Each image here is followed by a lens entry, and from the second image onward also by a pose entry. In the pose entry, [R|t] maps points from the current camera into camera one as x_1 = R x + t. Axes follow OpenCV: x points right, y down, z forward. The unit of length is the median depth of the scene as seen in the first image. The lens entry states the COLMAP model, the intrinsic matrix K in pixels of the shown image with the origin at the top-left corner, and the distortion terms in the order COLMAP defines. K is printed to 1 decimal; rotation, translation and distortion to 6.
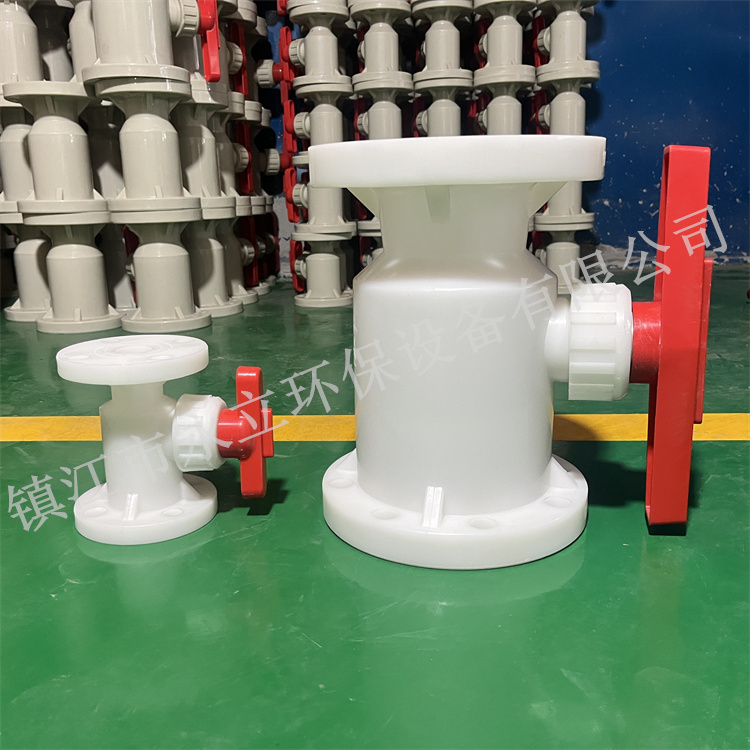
lens RADIAL K [[793.2, 0, 376.0], [0, 793.2, 380.4], [0, 0, 1]] dist [0.012195, 0.000000]
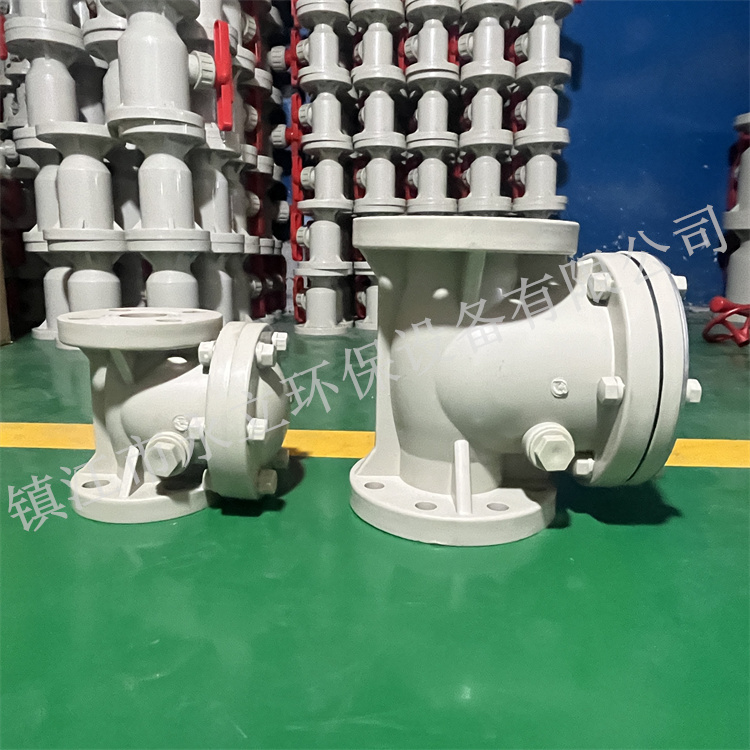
lens RADIAL K [[643.3, 0, 376.1], [0, 643.3, 368.2], [0, 0, 1]] dist [-0.008541, 0.001757]
pose [[0.999581, 0.028806, 0.002792, 0.010542], [-0.028559, 0.997422, -0.065830, 0.009797], [-0.004682, 0.065722, 0.997827, 0.101770]]
